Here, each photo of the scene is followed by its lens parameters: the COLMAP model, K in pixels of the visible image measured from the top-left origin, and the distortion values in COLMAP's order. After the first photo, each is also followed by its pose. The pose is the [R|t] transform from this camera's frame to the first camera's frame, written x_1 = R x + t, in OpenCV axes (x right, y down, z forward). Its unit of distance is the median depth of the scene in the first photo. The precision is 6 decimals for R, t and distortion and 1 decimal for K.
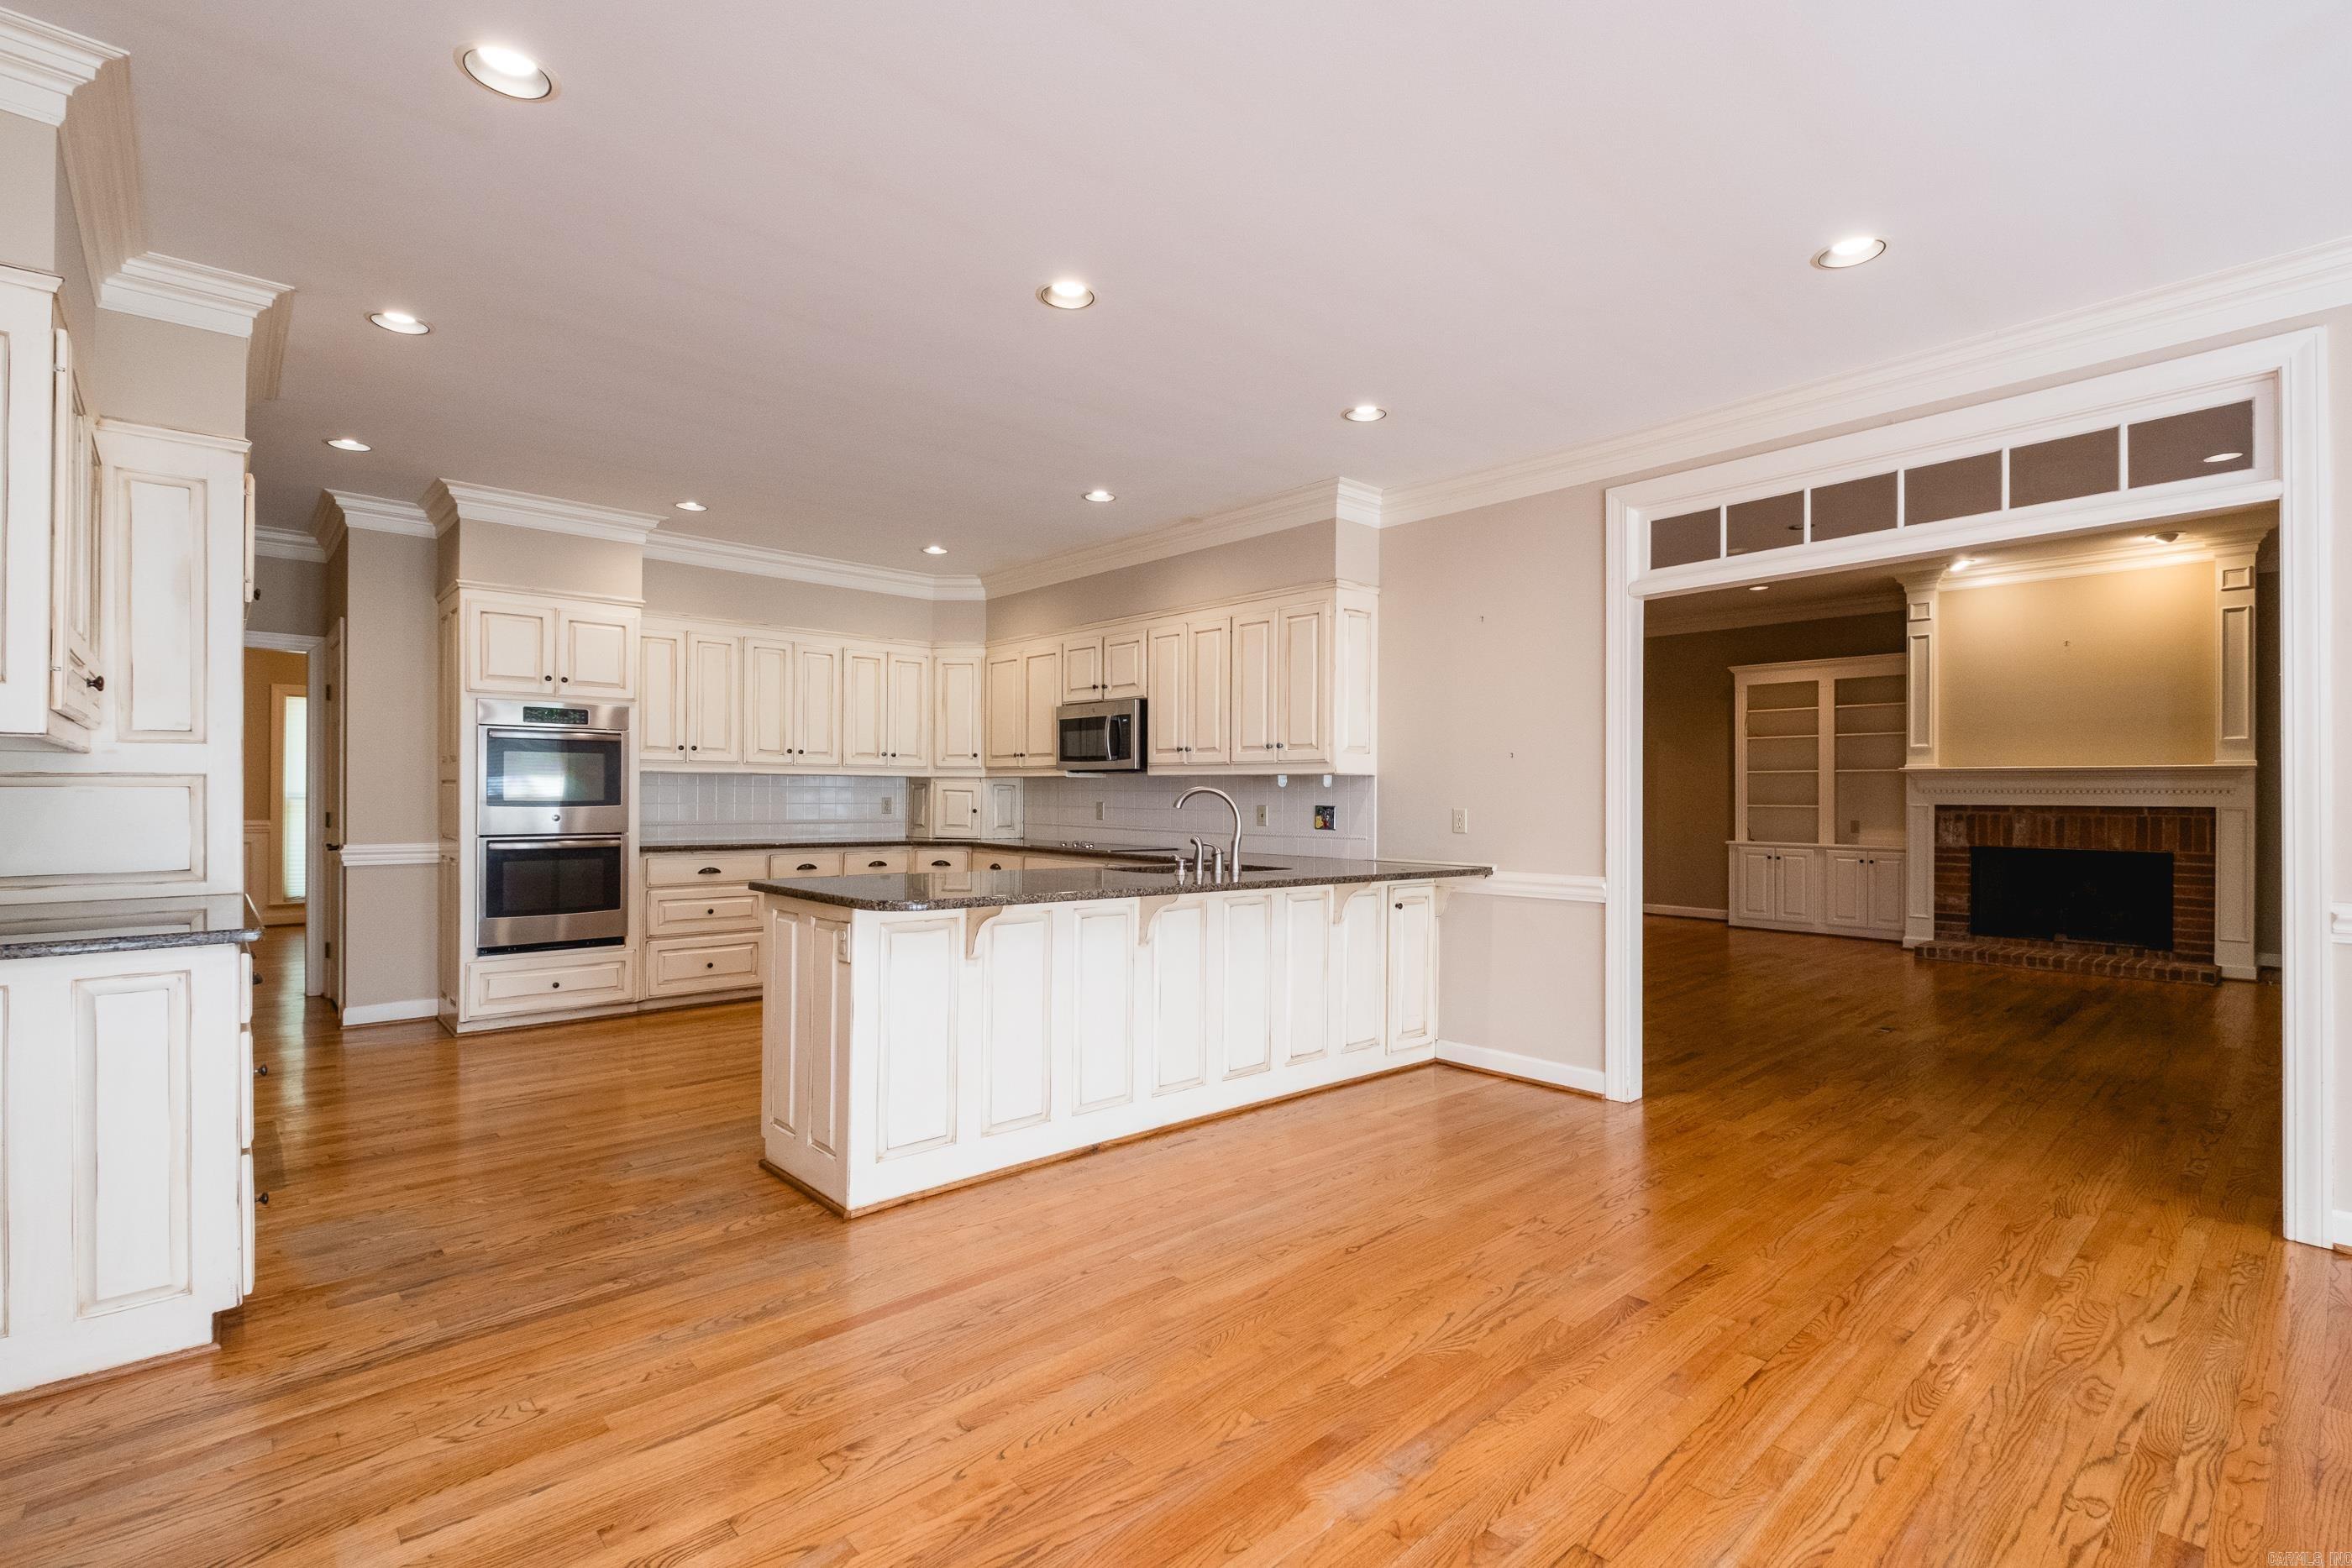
lens RADIAL K [[1045.8, 0, 1179.5], [0, 1045.8, 797.1], [0, 0, 1]] dist [-0.000328, -0.000204]
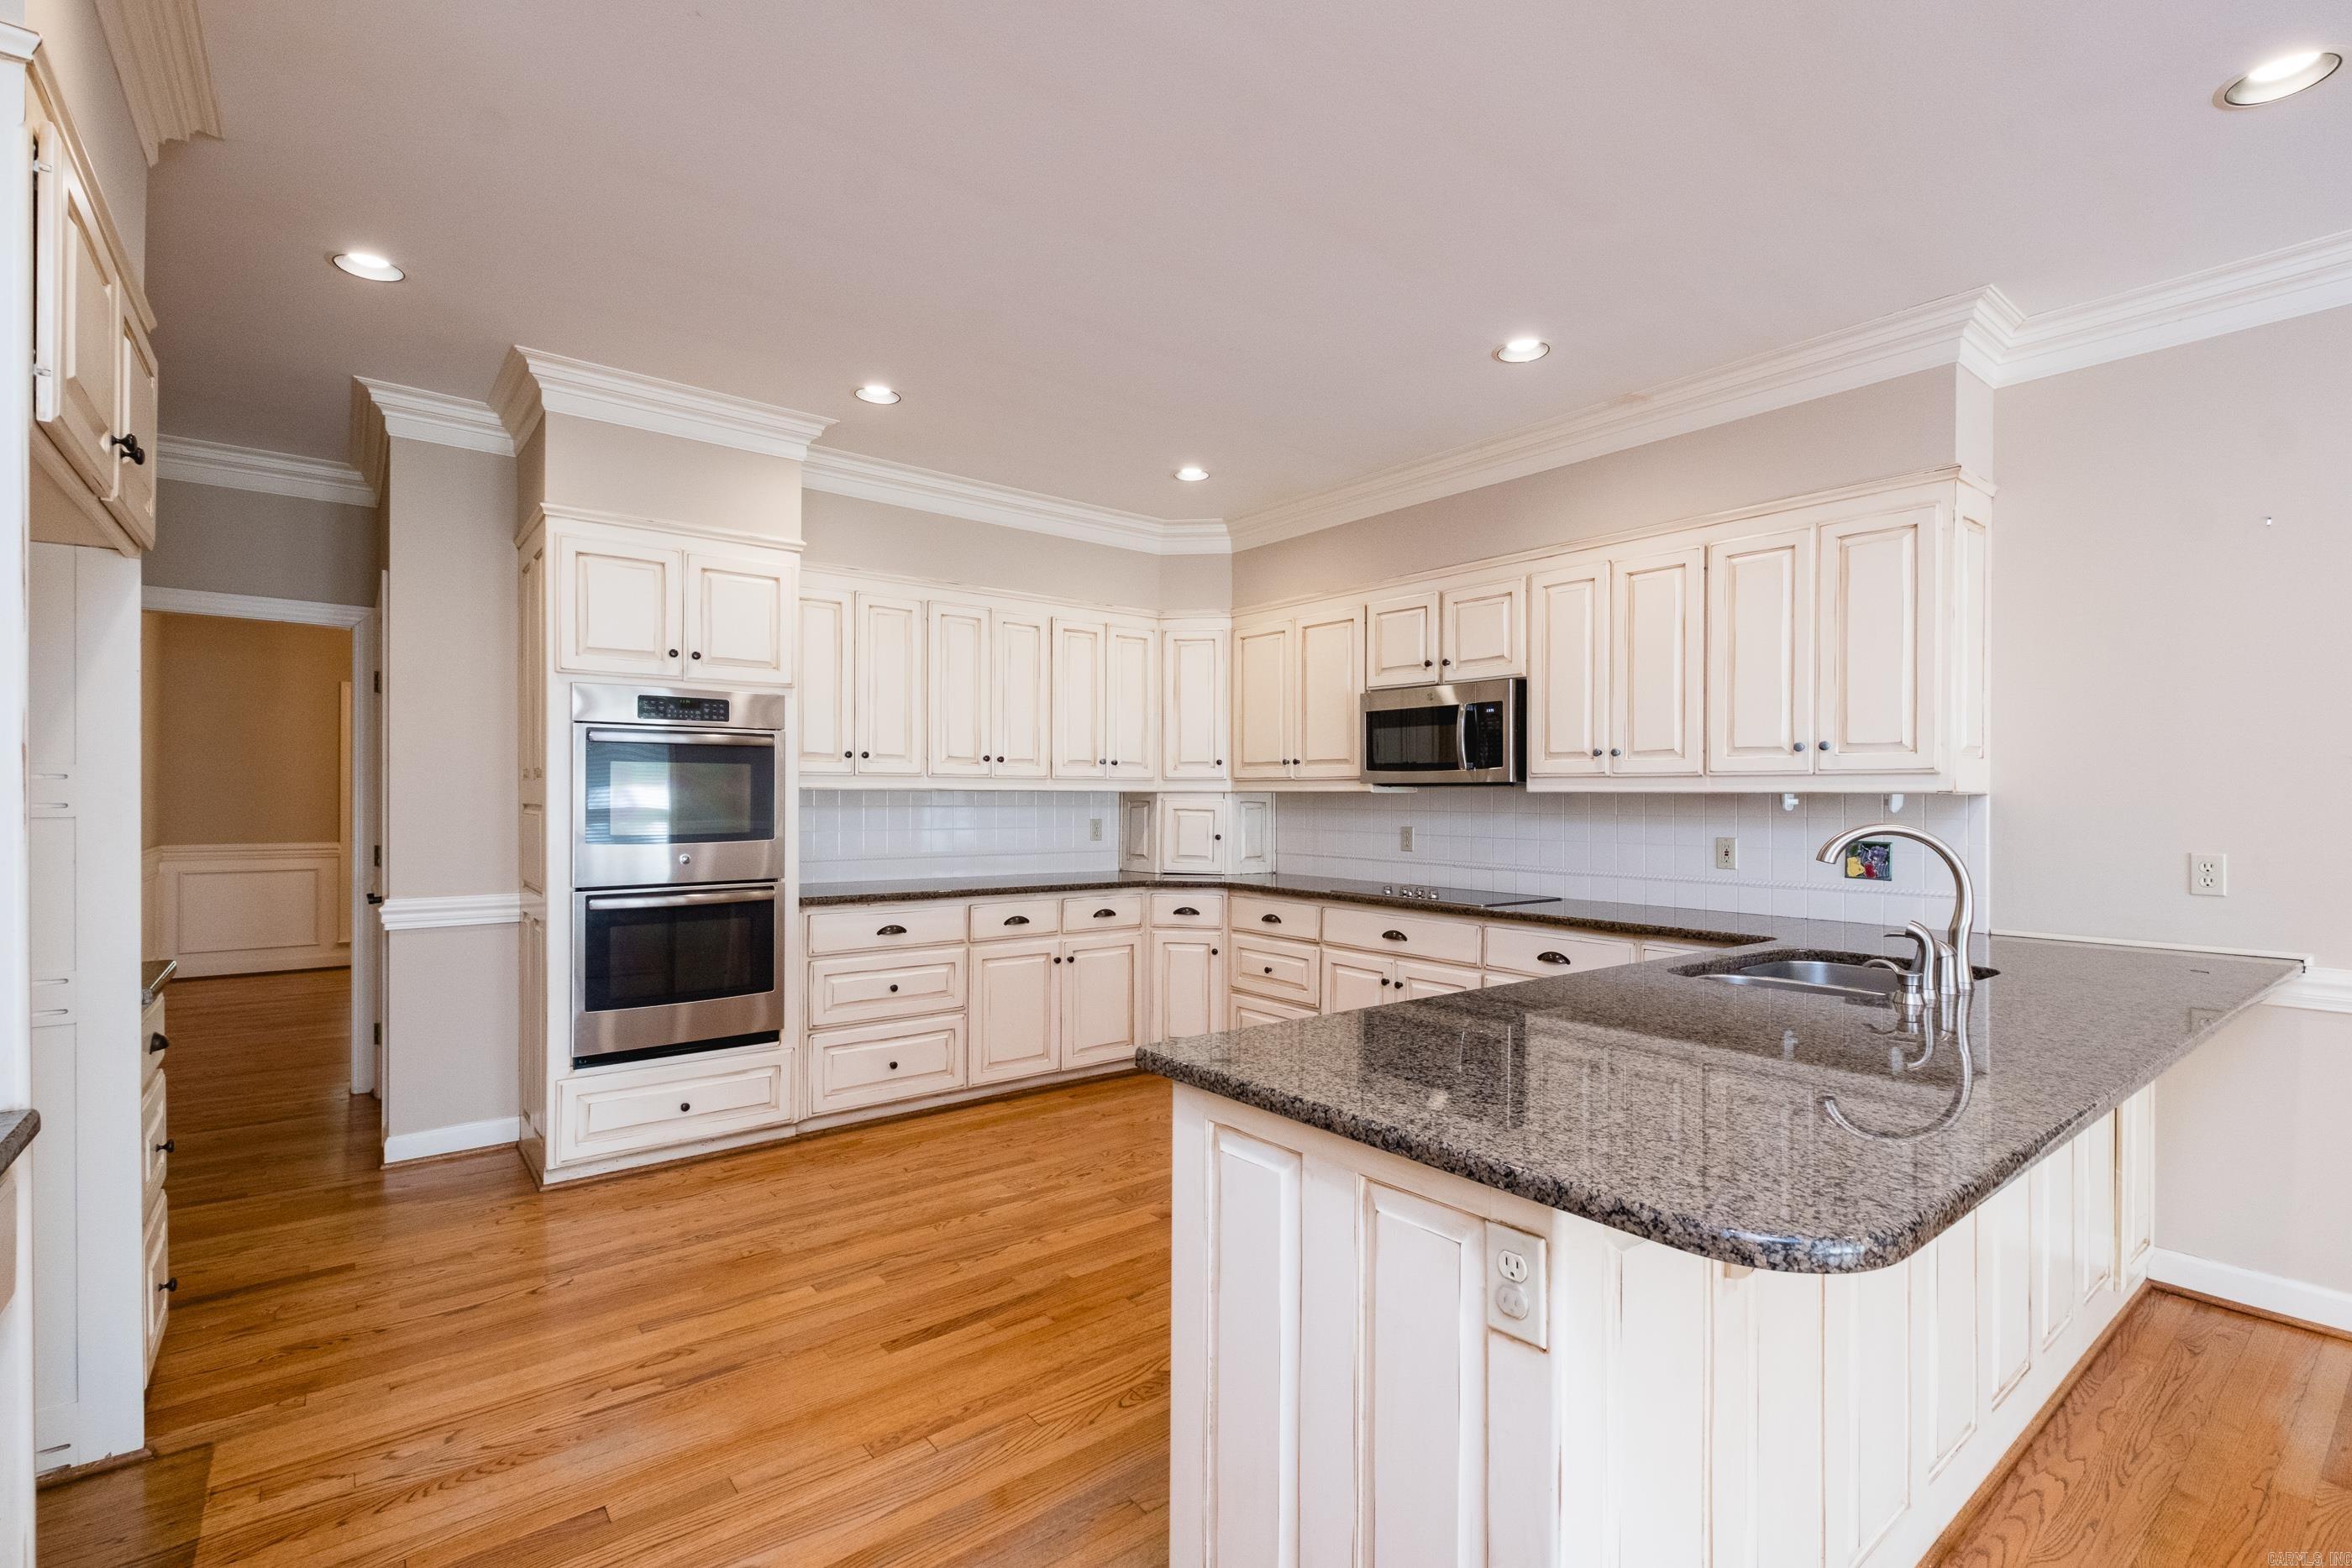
lens RADIAL K [[1034.3, 0, 1177.6], [0, 1034.3, 797.9], [0, 0, 1]] dist [0.007351, -0.003340]
pose [[0.997854, -0.003233, -0.065392, -0.227231], [0.003072, 0.999992, -0.002567, -0.016598], [0.065400, 0.002361, 0.997856, 0.341963]]
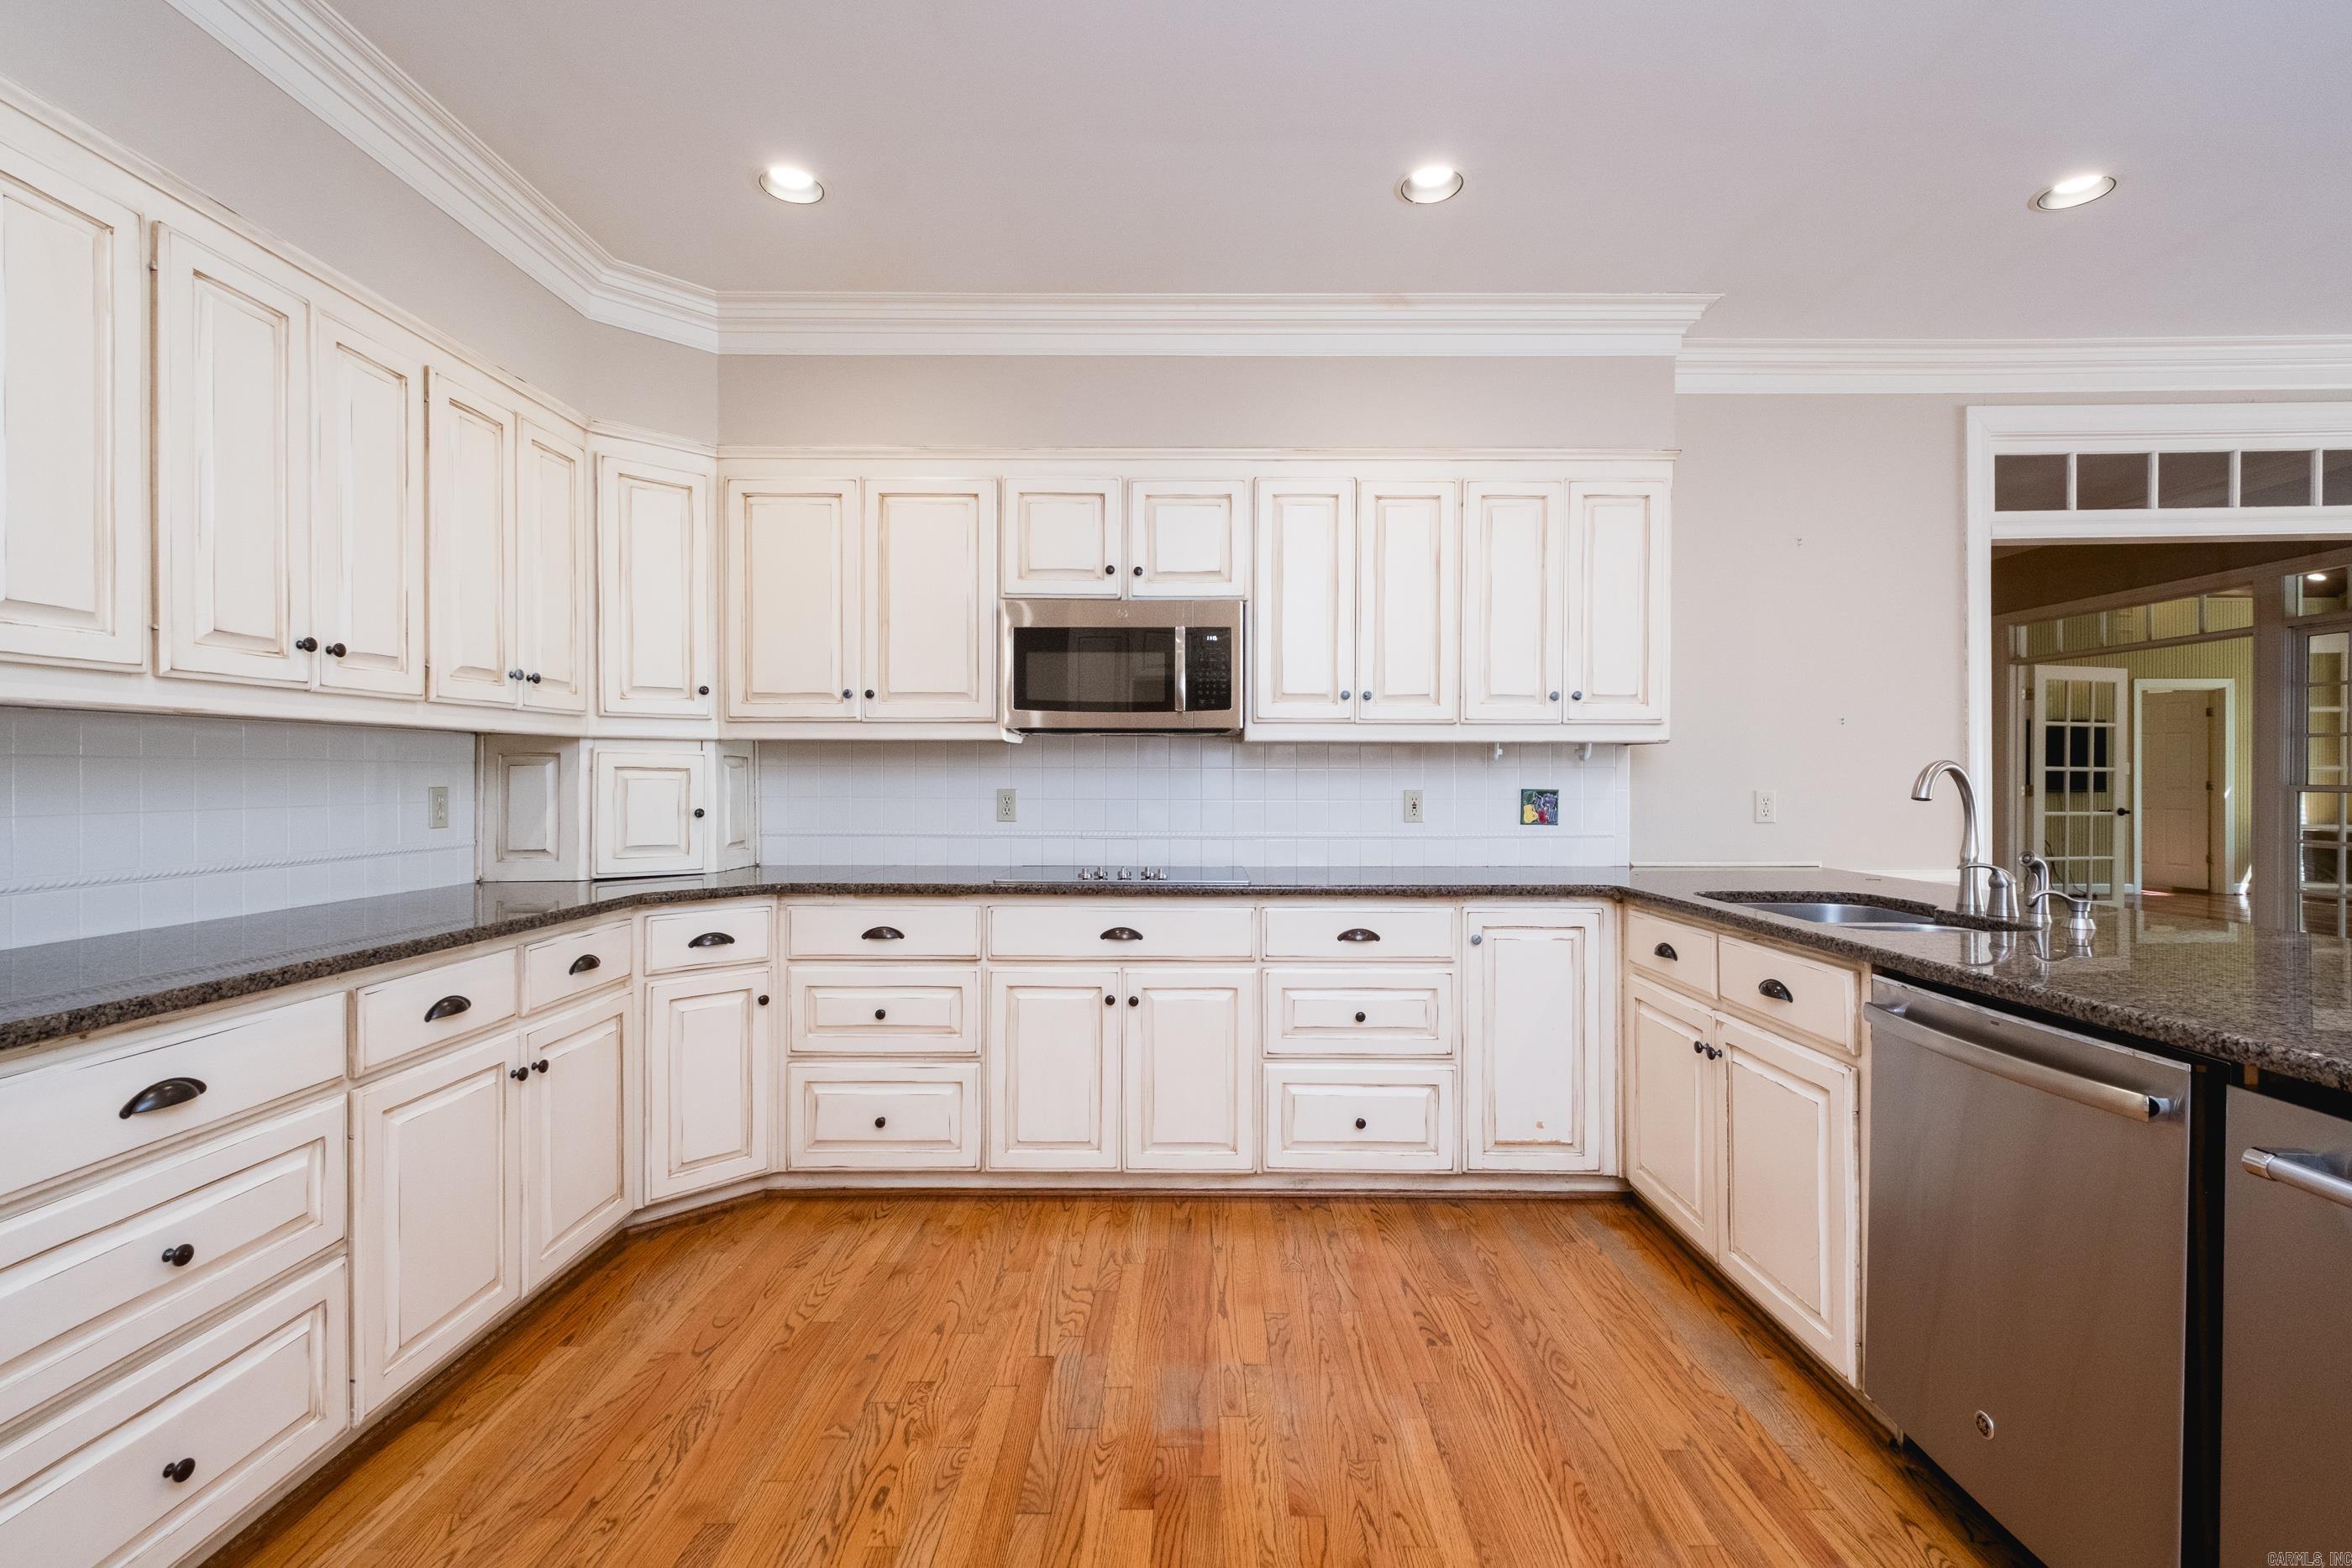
lens RADIAL K [[1034.3, 0, 1181.3], [0, 1034.3, 783.0], [0, 0, 1]] dist [0.007351, -0.003340]
pose [[0.678193, -0.015038, 0.734730, -0.495453], [0.006316, 0.999873, 0.014635, -0.006516], [-0.734857, -0.005284, 0.678201, 0.696836]]
